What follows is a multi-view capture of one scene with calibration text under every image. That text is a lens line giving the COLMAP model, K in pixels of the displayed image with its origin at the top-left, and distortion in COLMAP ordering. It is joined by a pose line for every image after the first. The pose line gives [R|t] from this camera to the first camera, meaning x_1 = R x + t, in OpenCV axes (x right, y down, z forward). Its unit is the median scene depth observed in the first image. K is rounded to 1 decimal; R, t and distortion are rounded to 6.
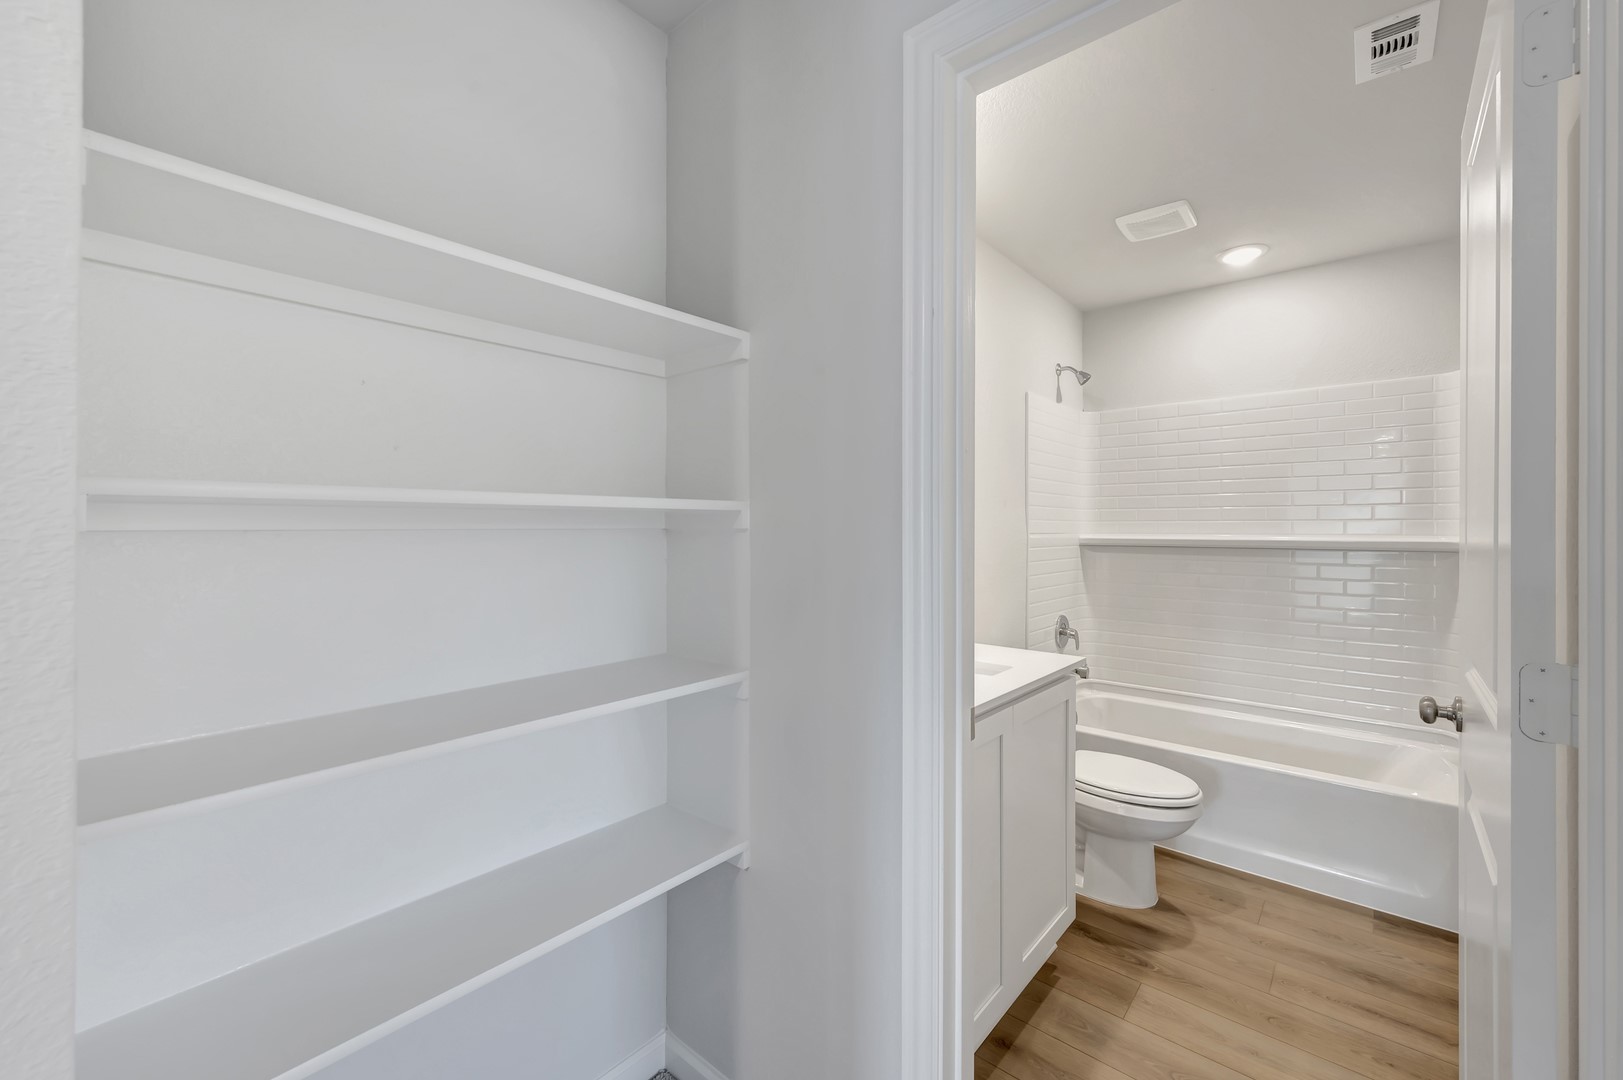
lens RADIAL K [[641.0, 0, 825.9], [0, 641.0, 525.6], [0, 0, 1]] dist [-0.001840, -0.000703]
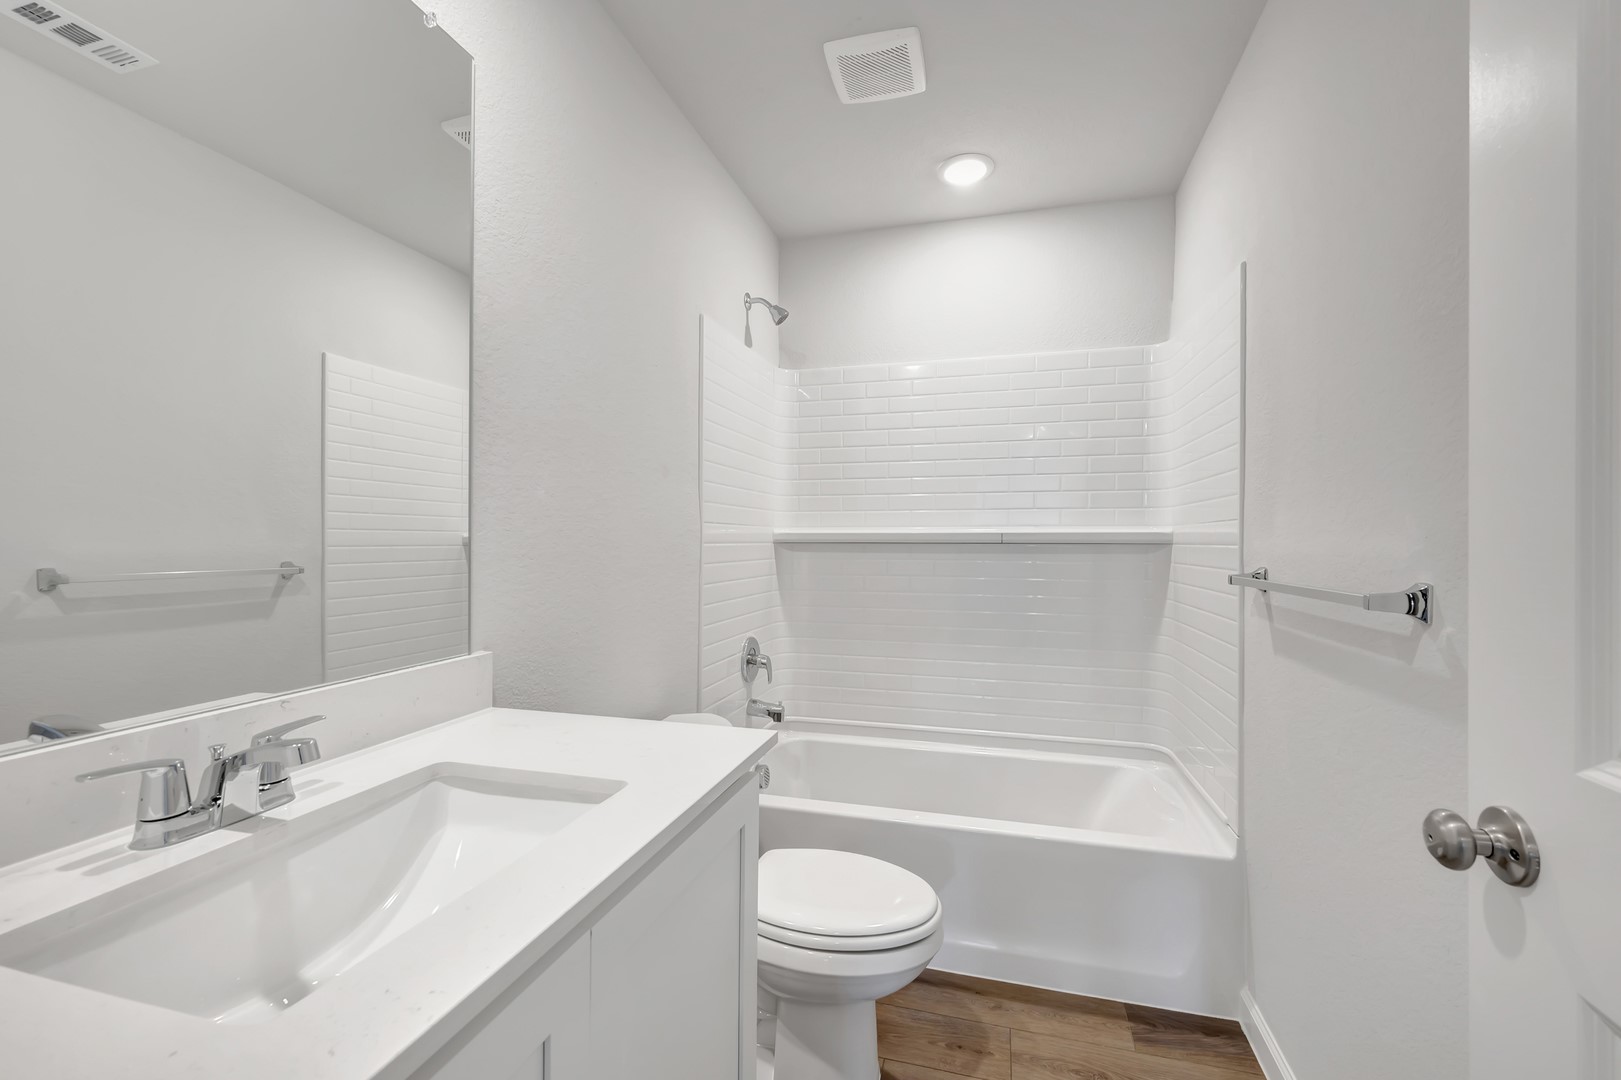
lens RADIAL K [[670.9, 0, 827.3], [0, 670.9, 542.7], [0, 0, 1]] dist [0.000311, -0.000344]
pose [[0.902630, 0.000596, 0.430417, 0.122542], [-0.004860, 0.999949, 0.008807, 0.026784], [-0.430390, -0.010041, 0.902587, 0.283244]]
